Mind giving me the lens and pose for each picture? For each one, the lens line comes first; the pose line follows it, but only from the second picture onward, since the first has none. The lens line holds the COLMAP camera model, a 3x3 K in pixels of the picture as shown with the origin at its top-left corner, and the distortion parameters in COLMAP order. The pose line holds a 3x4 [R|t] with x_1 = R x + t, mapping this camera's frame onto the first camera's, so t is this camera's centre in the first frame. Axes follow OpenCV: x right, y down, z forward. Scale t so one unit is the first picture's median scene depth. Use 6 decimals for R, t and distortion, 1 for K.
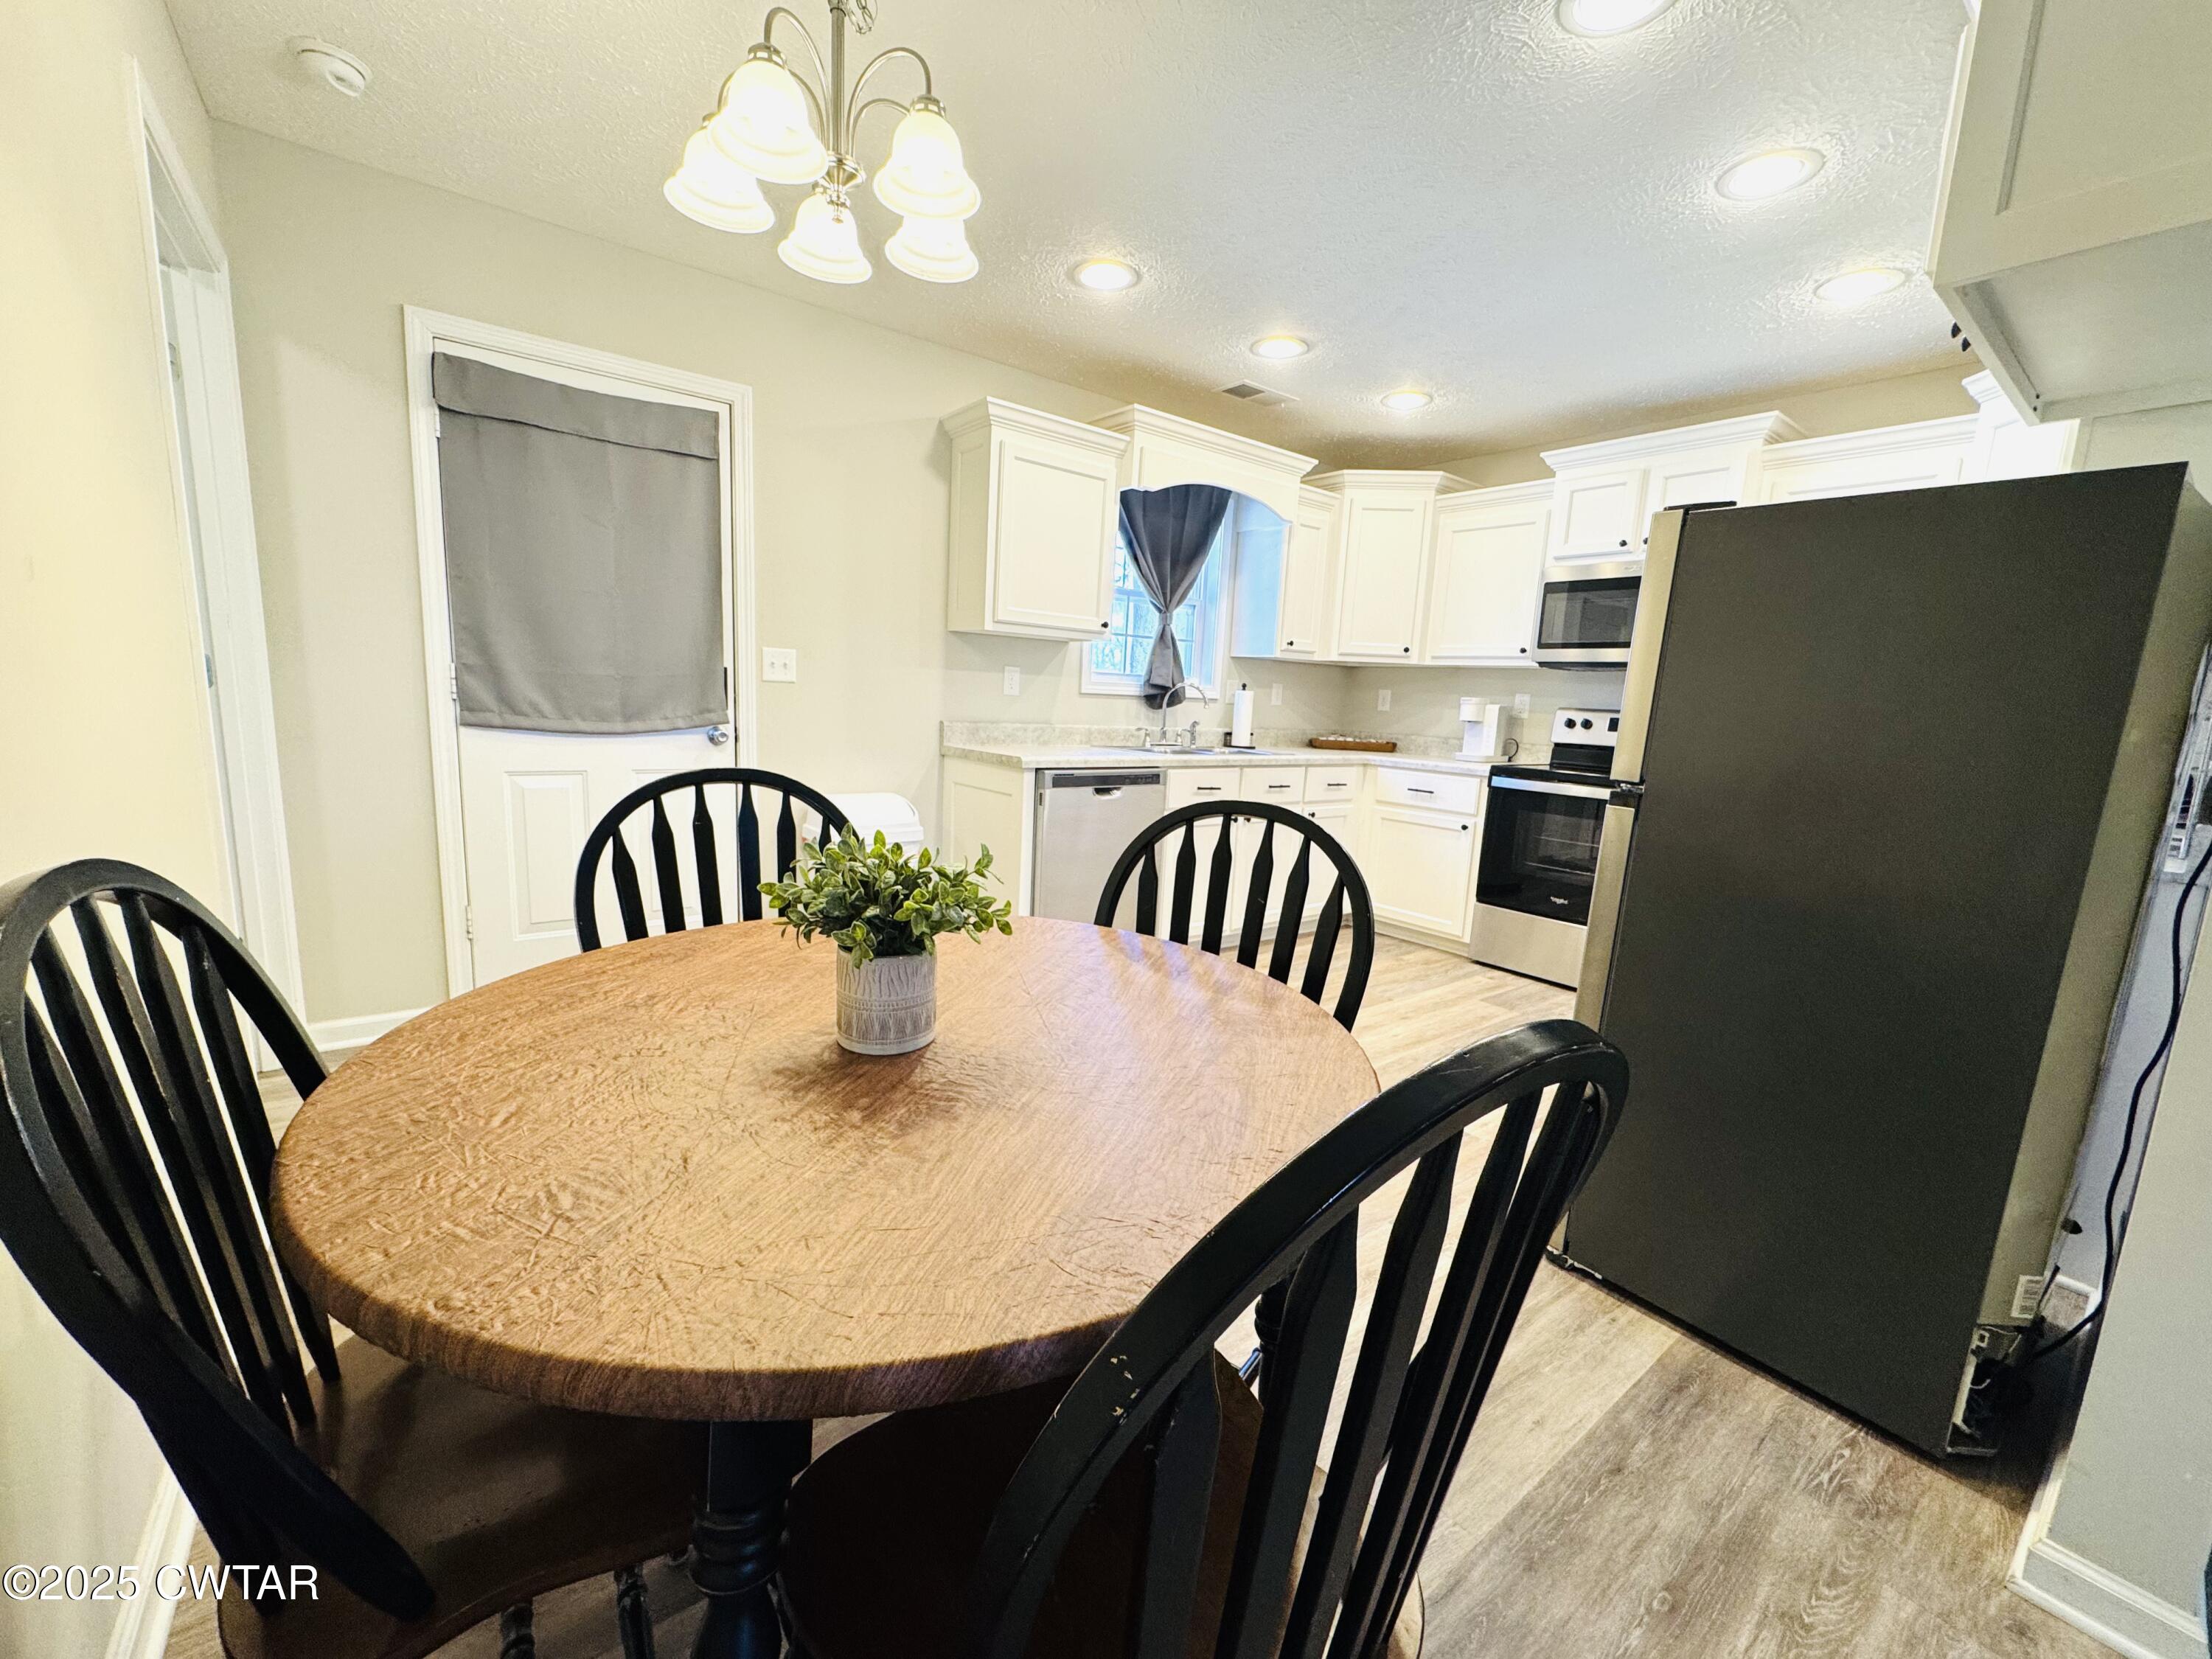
lens RADIAL K [[878.4, 0, 1108.8], [0, 878.4, 830.0], [0, 0, 1]] dist [-0.003482, 0.000322]
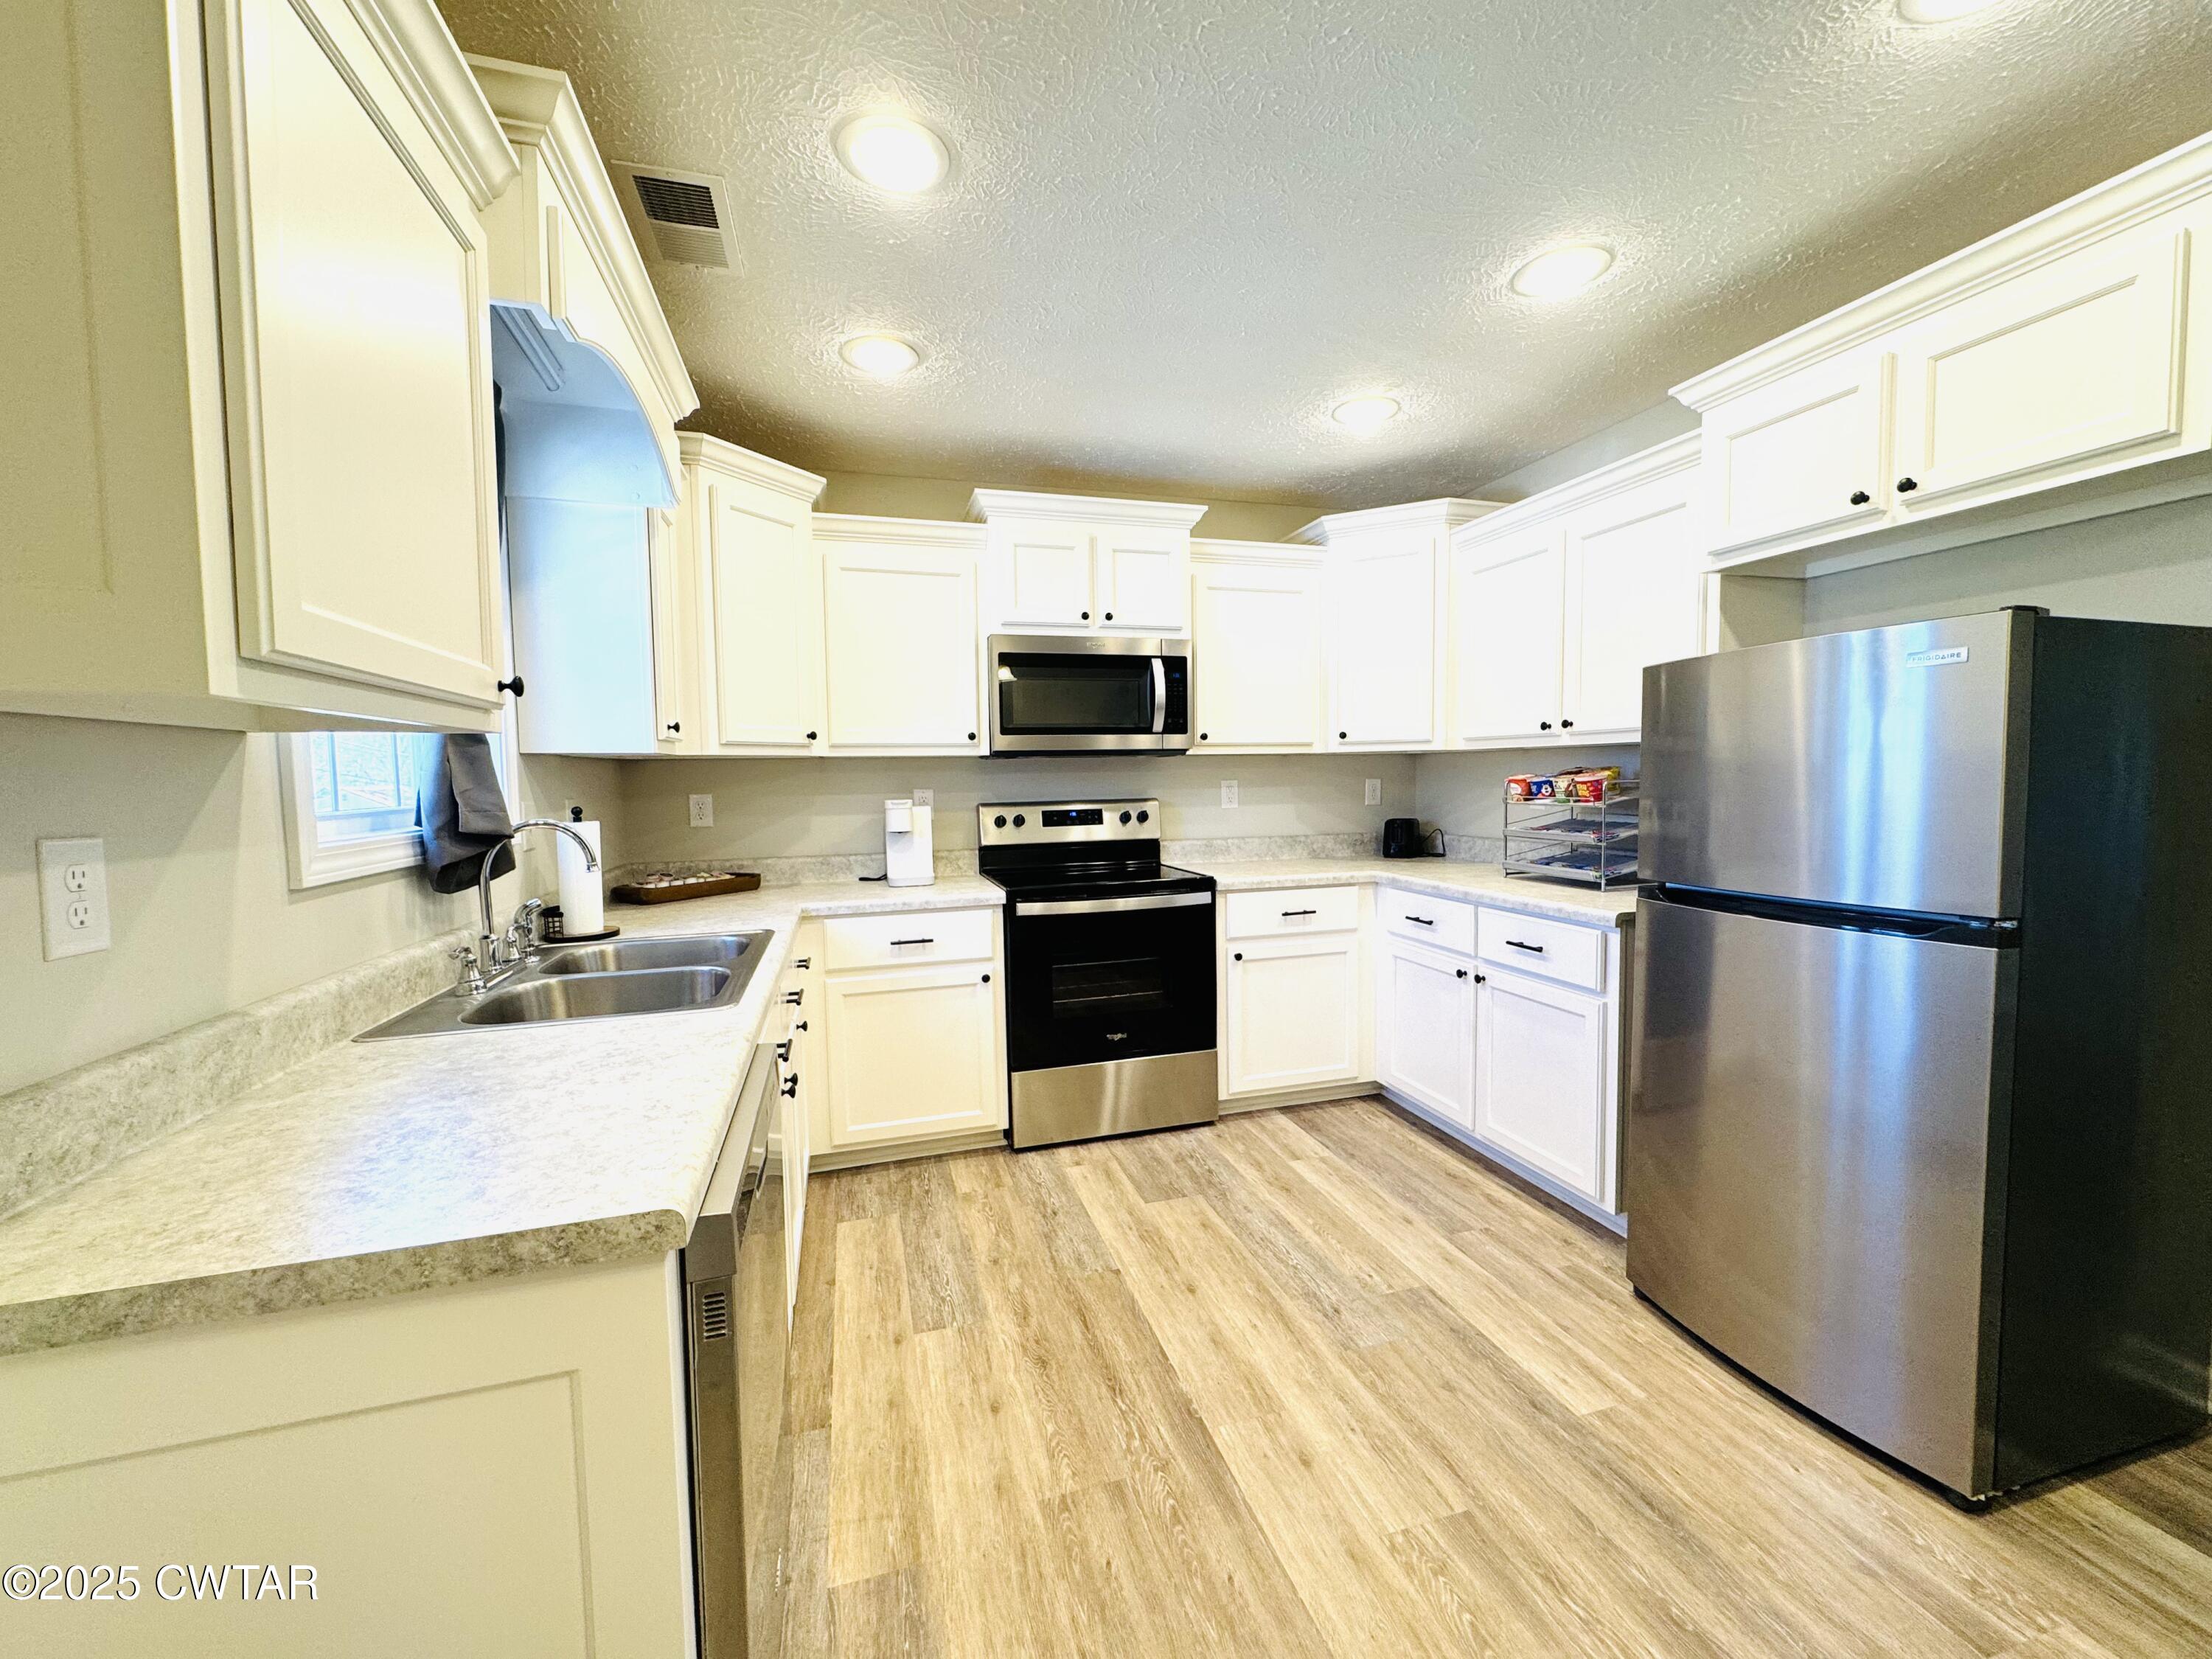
lens RADIAL K [[878.4, 0, 1105.3], [0, 878.4, 830.5], [0, 0, 1]] dist [-0.003482, 0.000322]
pose [[0.370165, -0.113594, 0.921995, -0.205955], [0.178161, 0.982753, 0.049551, -0.136034], [-0.911722, 0.145922, 0.384019, 0.587396]]
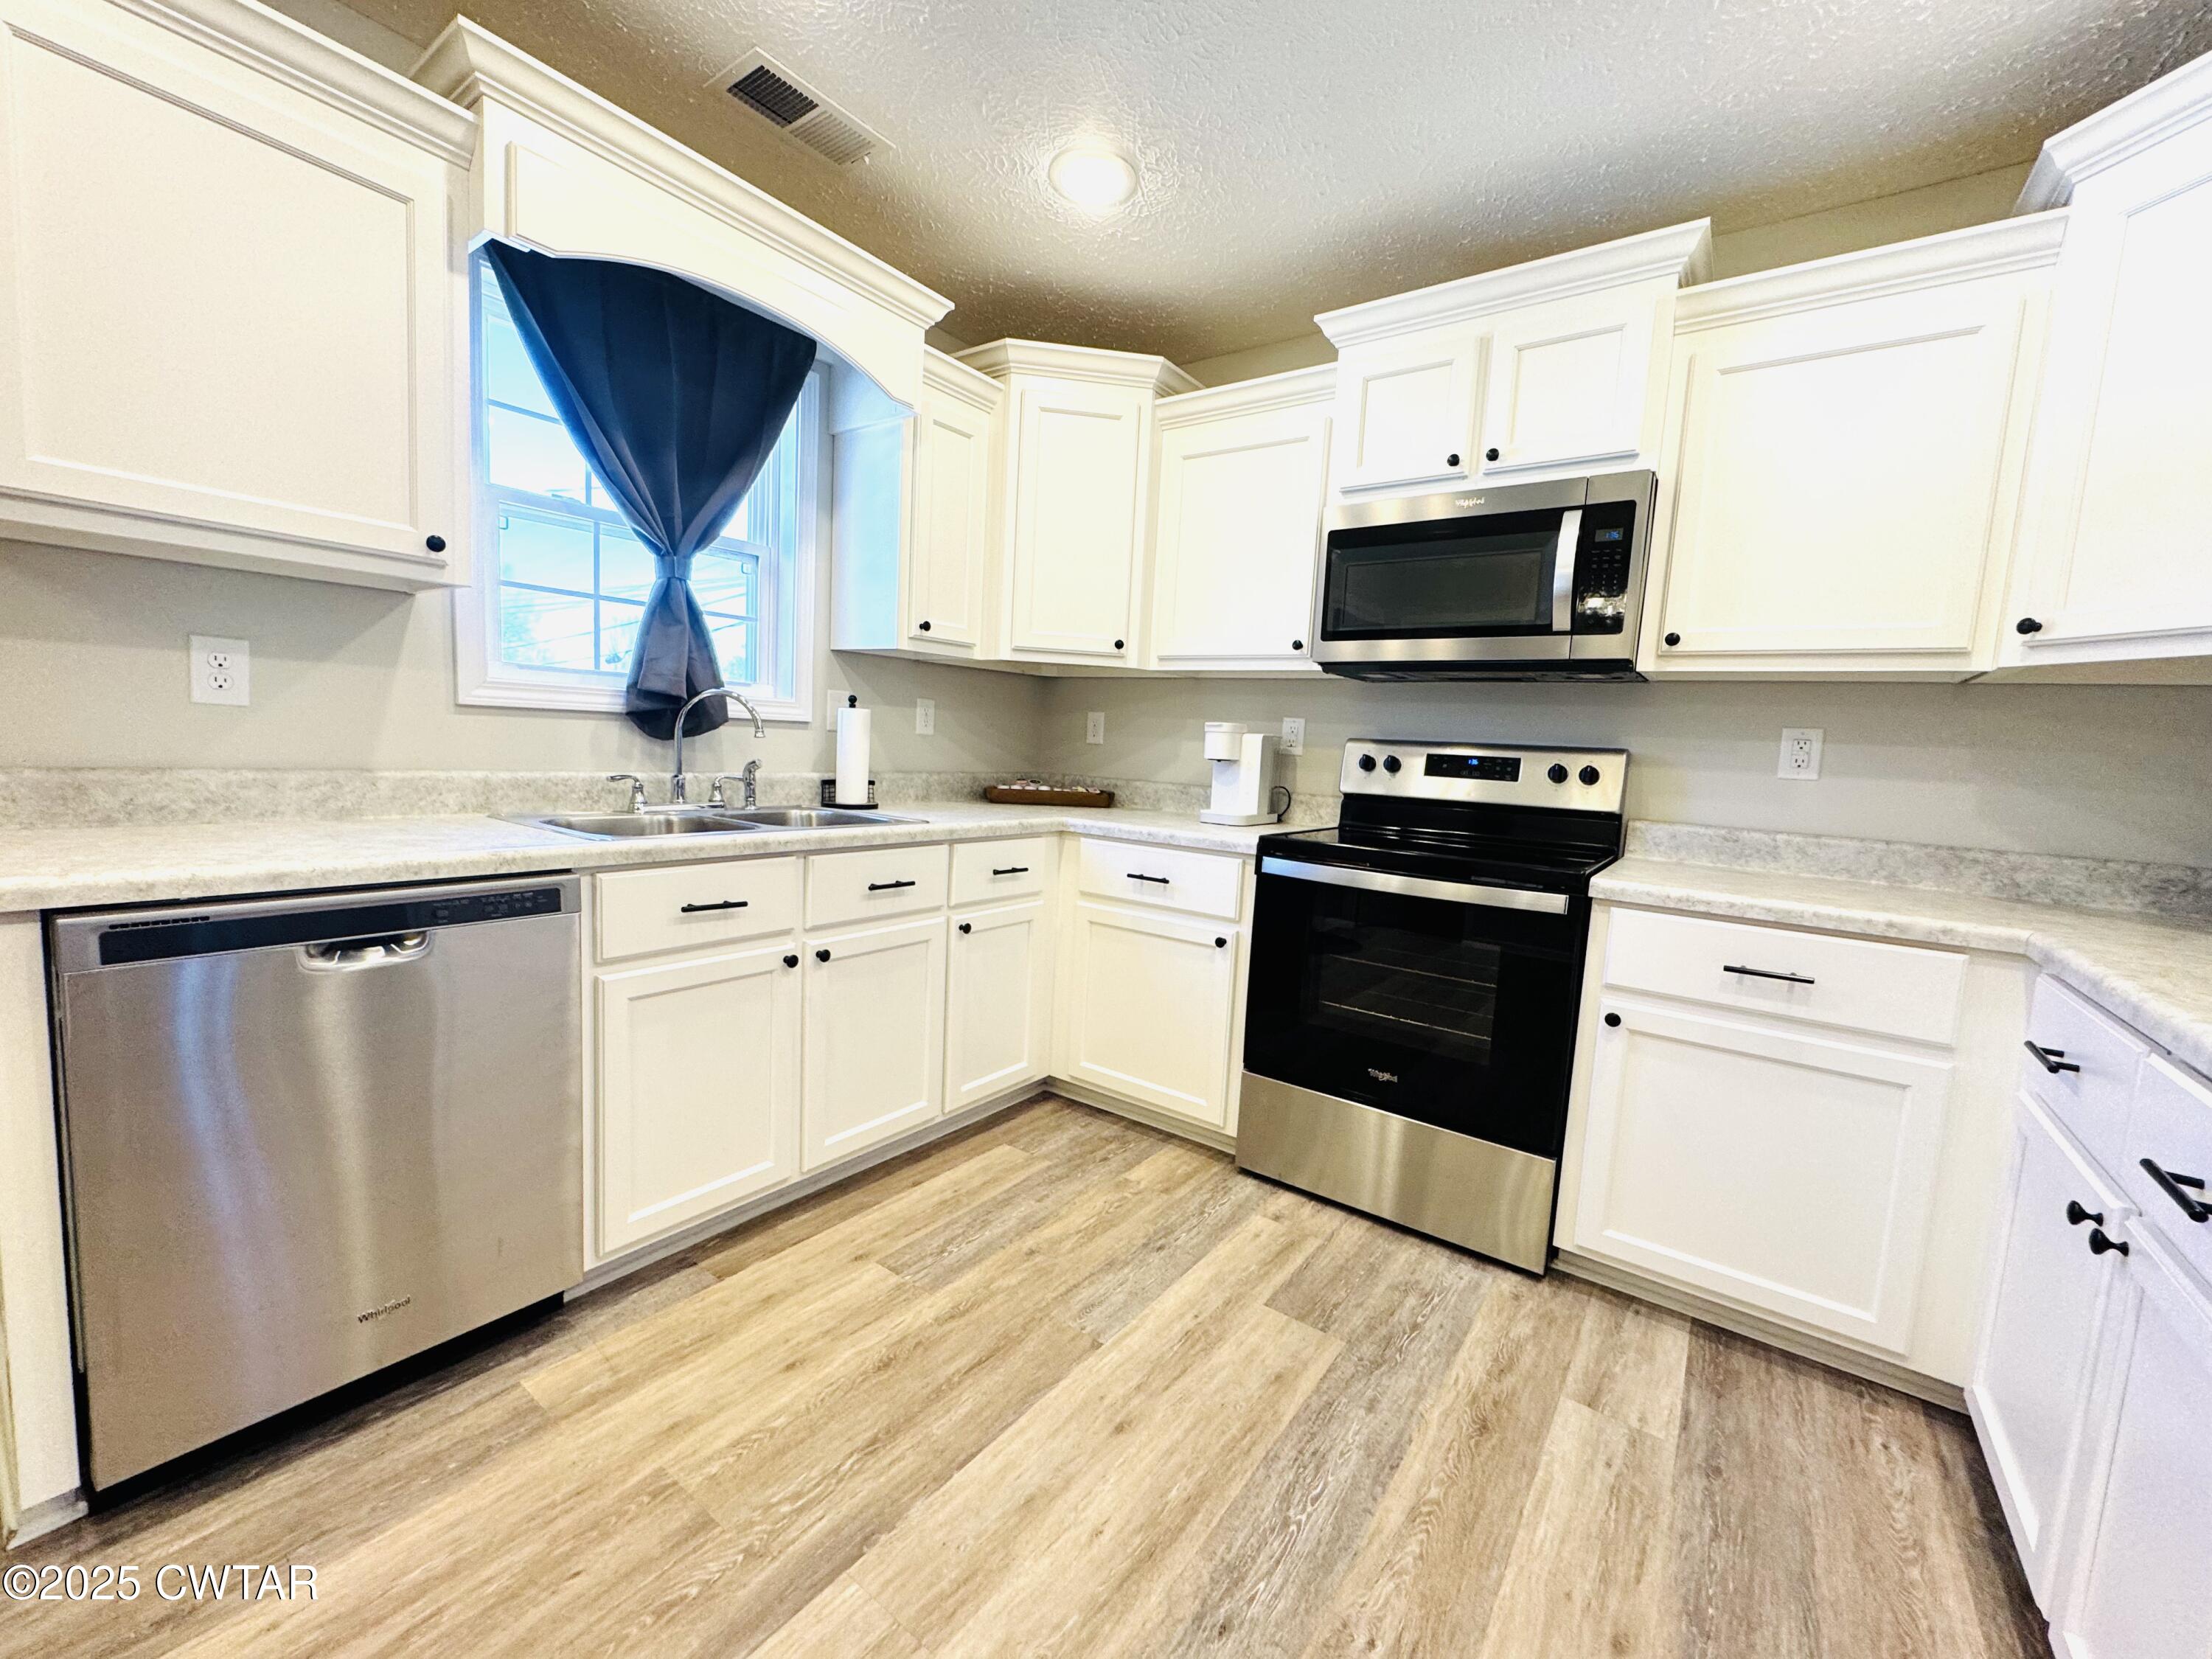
lens RADIAL K [[878.4, 0, 1104.0], [0, 878.4, 829.0], [0, 0, 1]] dist [-0.003482, 0.000322]
pose [[0.963201, -0.024860, 0.267631, 0.169490], [0.035297, 0.998790, -0.034256, -0.058377], [-0.266455, 0.042442, 0.962912, 0.437680]]
